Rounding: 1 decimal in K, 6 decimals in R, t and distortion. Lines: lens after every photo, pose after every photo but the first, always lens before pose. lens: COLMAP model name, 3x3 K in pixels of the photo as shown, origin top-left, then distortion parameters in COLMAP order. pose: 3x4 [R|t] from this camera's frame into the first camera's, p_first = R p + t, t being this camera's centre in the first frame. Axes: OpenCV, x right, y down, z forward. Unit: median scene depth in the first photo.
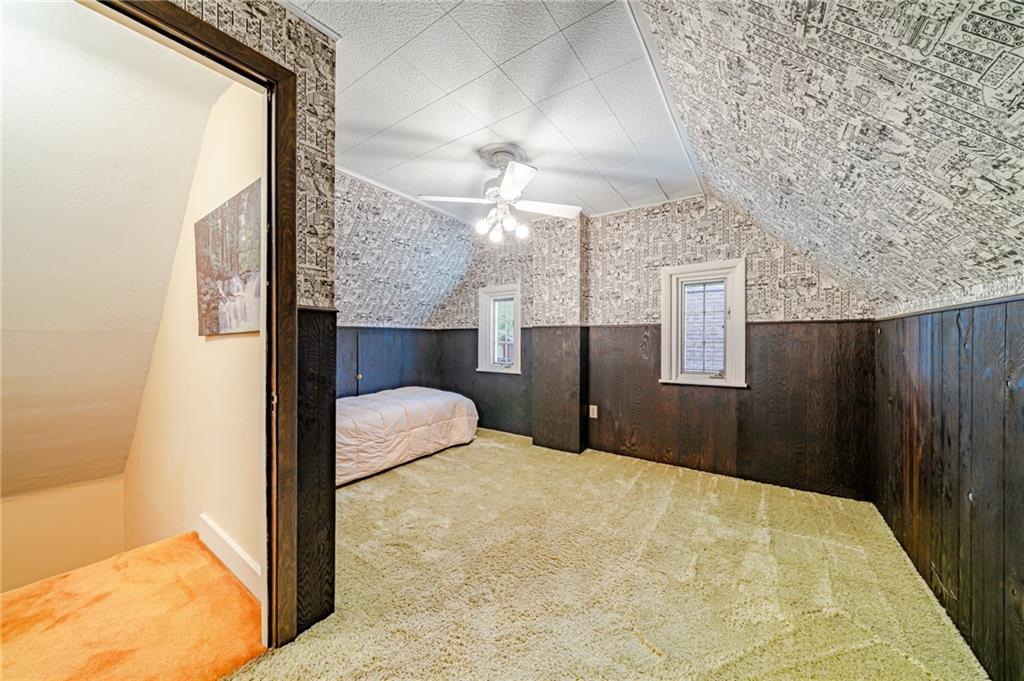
lens RADIAL K [[354.8, 0, 505.4], [0, 354.8, 340.2], [0, 0, 1]] dist [-0.003034, 0.000131]
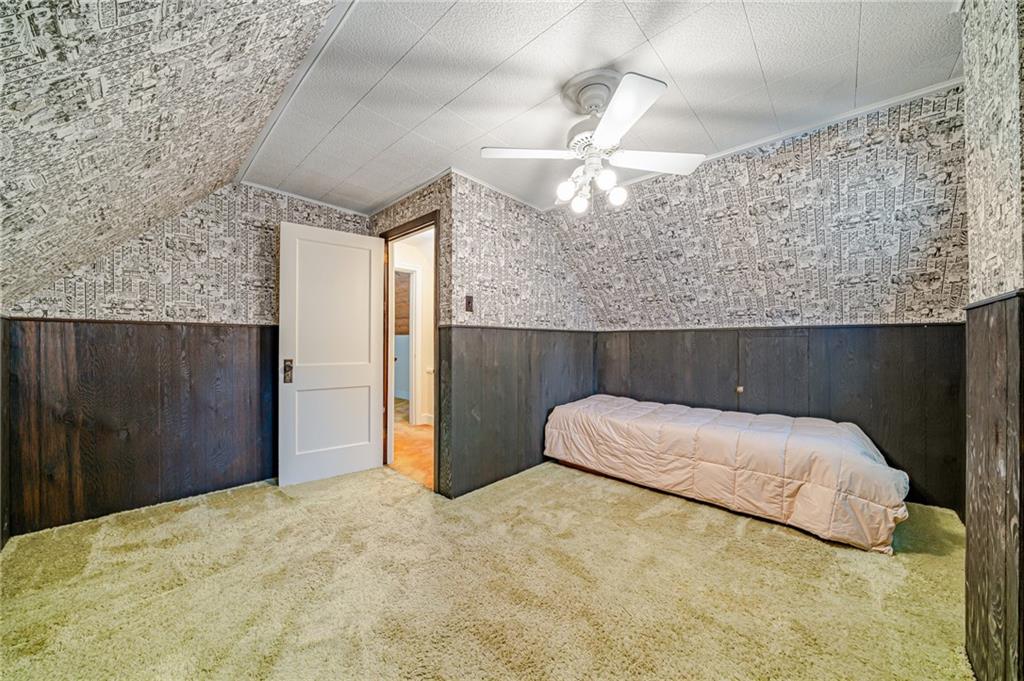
lens RADIAL K [[354.8, 0, 506.6], [0, 354.8, 342.3], [0, 0, 1]] dist [-0.003034, 0.000131]
pose [[-0.137488, -0.001441, -0.990502, 1.234305], [-0.004911, 0.999988, -0.000773, -0.002969], [0.990491, 0.004758, -0.137493, 1.540648]]
